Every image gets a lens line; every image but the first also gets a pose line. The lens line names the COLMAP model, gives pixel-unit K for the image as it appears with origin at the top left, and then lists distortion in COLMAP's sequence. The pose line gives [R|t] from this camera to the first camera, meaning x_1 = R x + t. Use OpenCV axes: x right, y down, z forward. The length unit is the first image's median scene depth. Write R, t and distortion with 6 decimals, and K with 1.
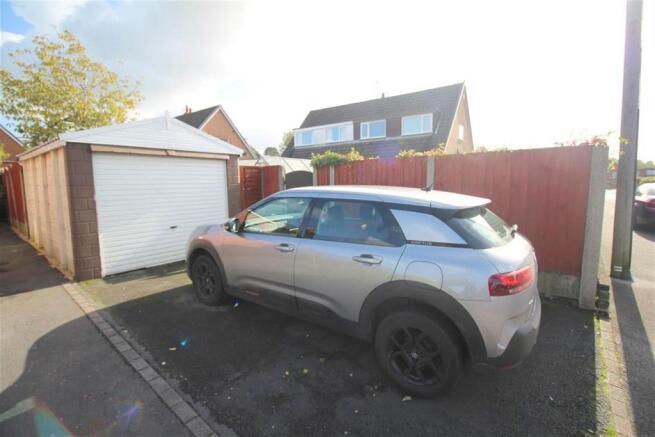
lens RADIAL K [[303.0, 0, 328.1], [0, 303.0, 211.7], [0, 0, 1]] dist [0.001334, -0.013615]
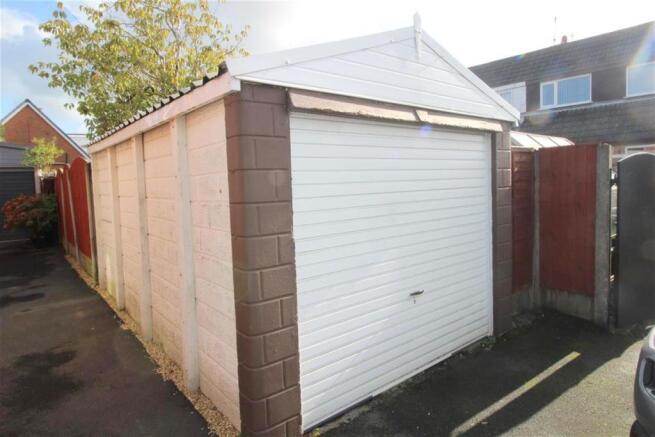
lens RADIAL K [[398.5, 0, 326.9], [0, 398.5, 205.2], [0, 0, 1]] dist [0.000008, -0.000878]
pose [[0.976229, -0.010084, -0.216507, -0.419081], [0.001941, 0.999284, -0.037791, -0.040667], [0.216733, 0.036472, 0.975549, 0.351891]]
